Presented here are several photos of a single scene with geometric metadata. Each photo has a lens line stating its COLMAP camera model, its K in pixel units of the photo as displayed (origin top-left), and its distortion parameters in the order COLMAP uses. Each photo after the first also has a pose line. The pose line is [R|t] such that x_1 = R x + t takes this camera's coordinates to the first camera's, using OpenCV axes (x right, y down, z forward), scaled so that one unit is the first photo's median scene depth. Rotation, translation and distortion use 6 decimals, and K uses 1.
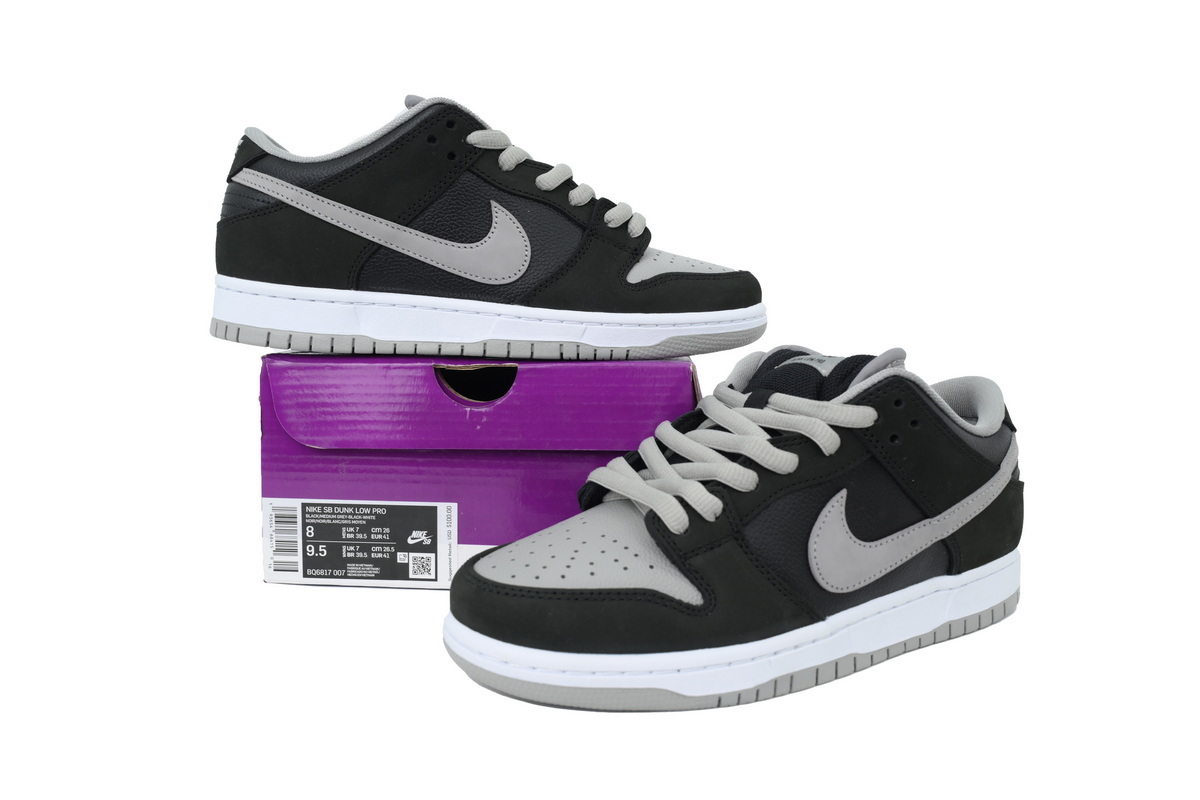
lens RADIAL K [[918.1, 0, 599.7], [0, 918.1, 394.0], [0, 0, 1]] dist [-0.000613, -0.001829]
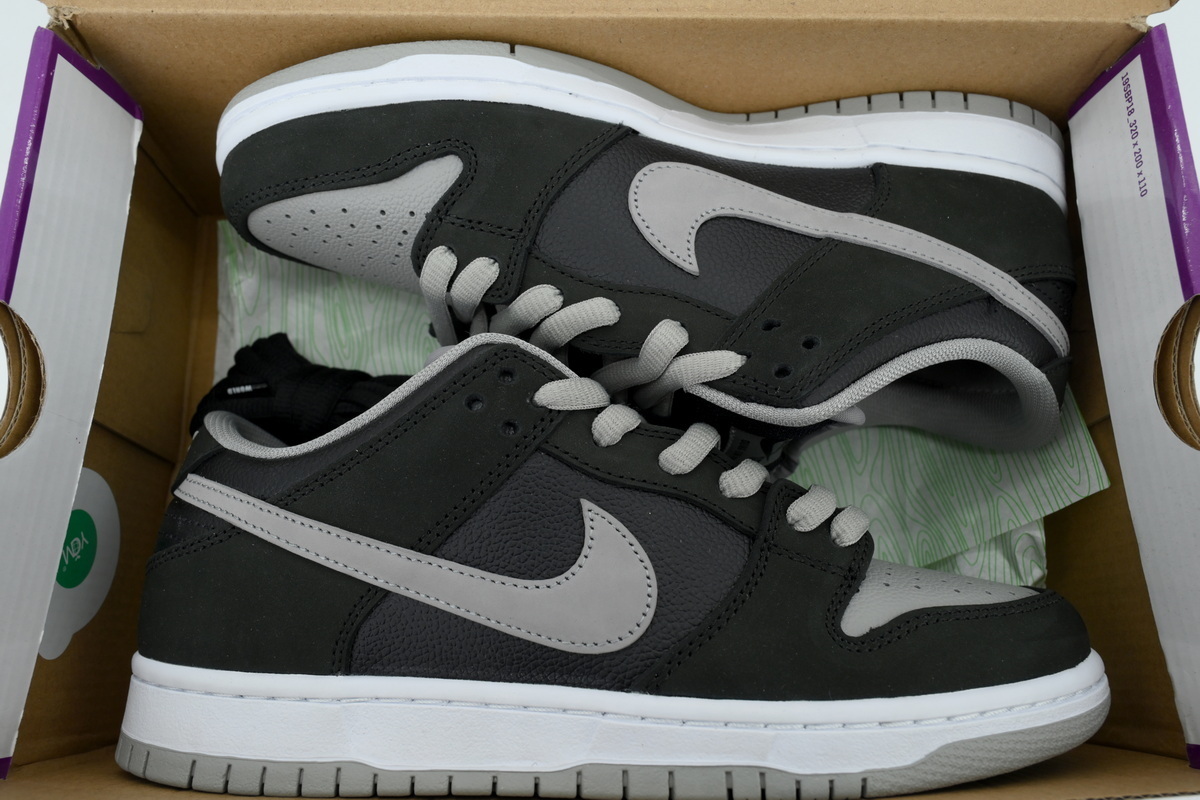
lens RADIAL K [[918.1, 0, 598.5], [0, 918.1, 397.1], [0, 0, 1]] dist [-0.000613, -0.001829]
pose [[0.985762, -0.083769, -0.145794, -0.021282], [0.037201, 0.954231, -0.296747, -0.104520], [0.163980, 0.287098, 0.943761, 0.459116]]
